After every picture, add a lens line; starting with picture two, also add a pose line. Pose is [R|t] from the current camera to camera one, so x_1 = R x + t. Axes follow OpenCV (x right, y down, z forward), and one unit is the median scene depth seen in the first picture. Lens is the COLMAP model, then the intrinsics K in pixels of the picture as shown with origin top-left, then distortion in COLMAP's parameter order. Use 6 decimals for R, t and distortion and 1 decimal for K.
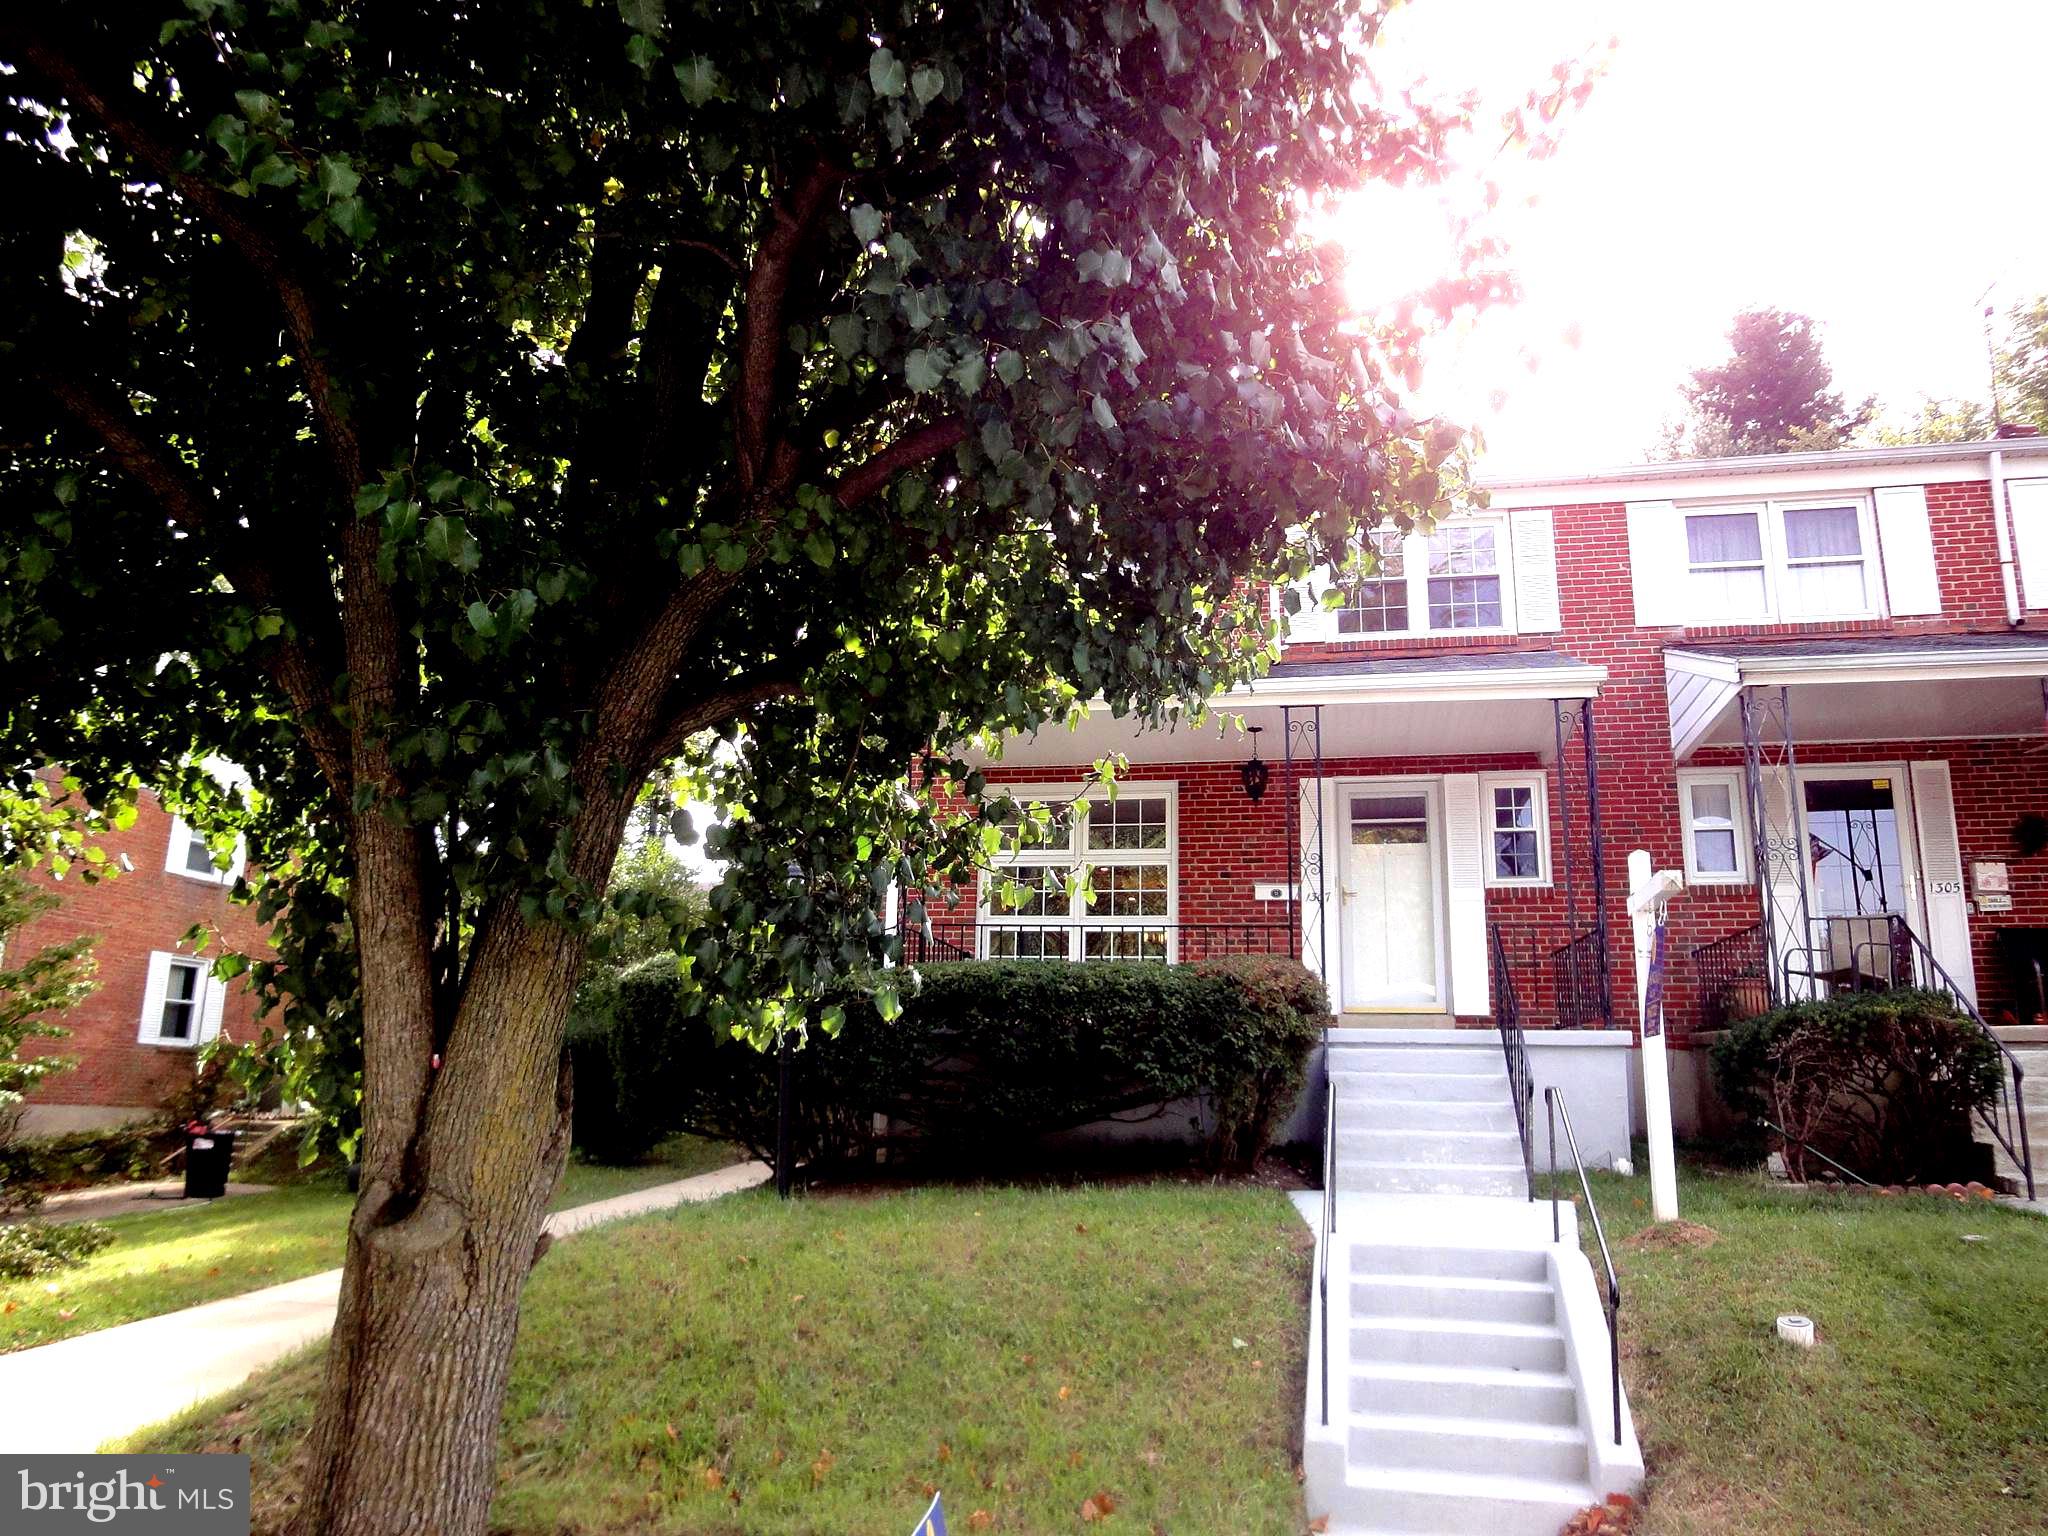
lens RADIAL K [[1434.6, 0, 1025.4], [0, 1434.6, 770.5], [0, 0, 1]] dist [-0.051104, 0.006758]
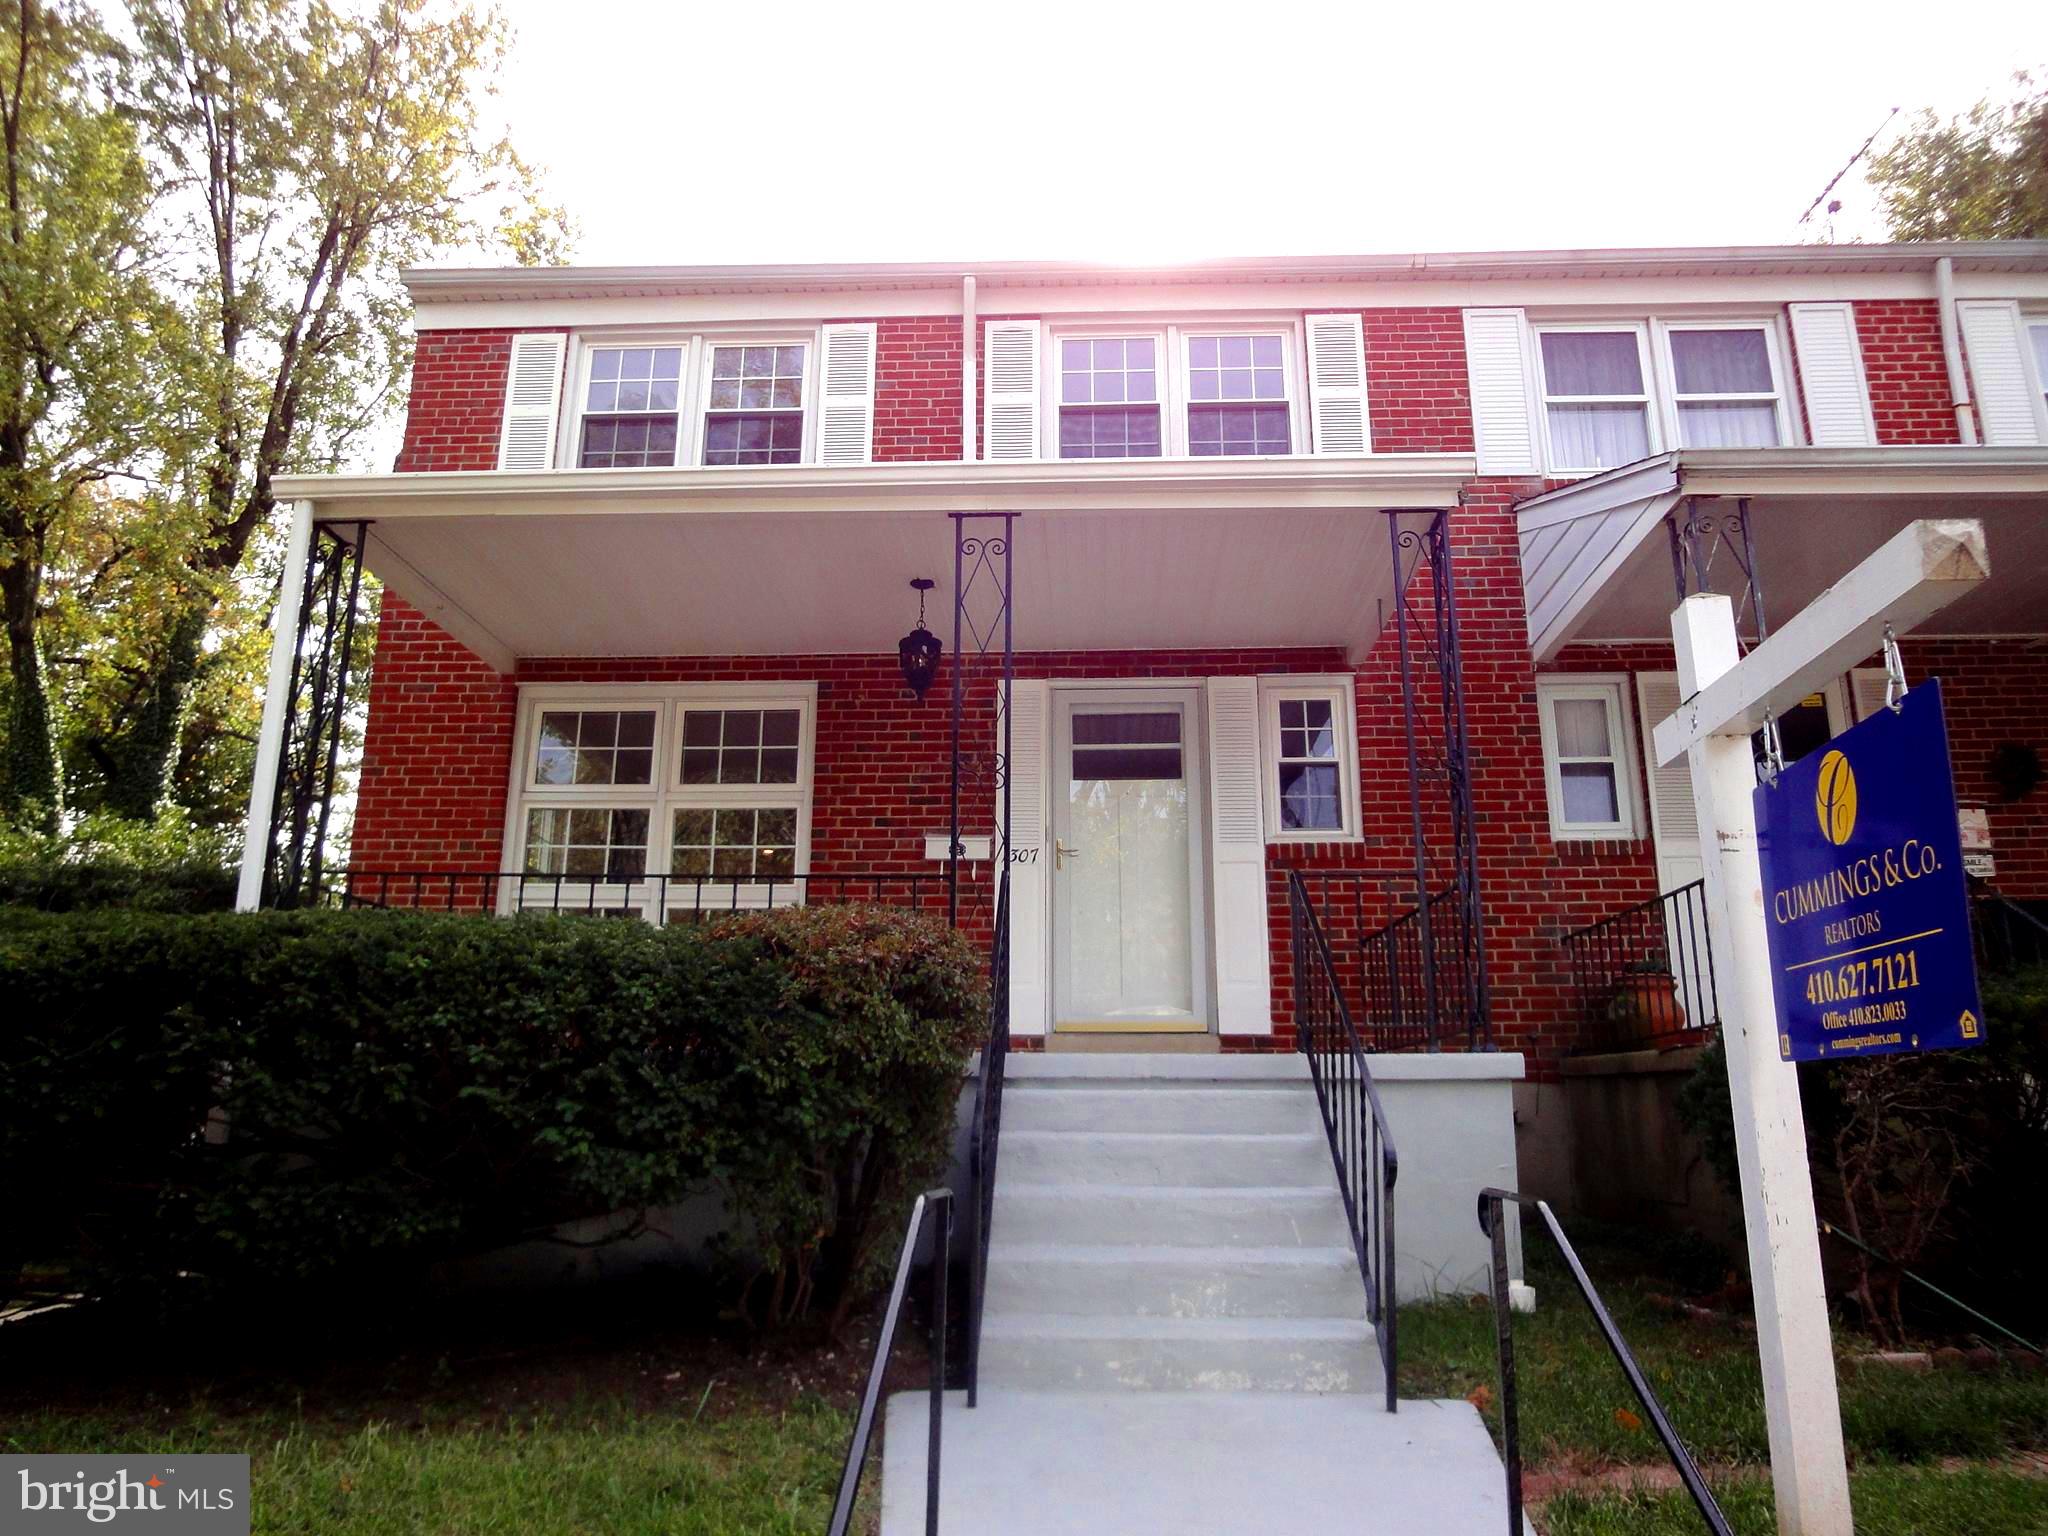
lens RADIAL K [[1434.6, 0, 1027.5], [0, 1434.6, 757.4], [0, 0, 1]] dist [-0.051104, 0.006758]
pose [[0.985494, 0.024996, 0.167859, 0.099048], [-0.019465, 0.999214, -0.034521, 0.067989], [-0.168590, 0.030753, 0.985206, 0.358503]]
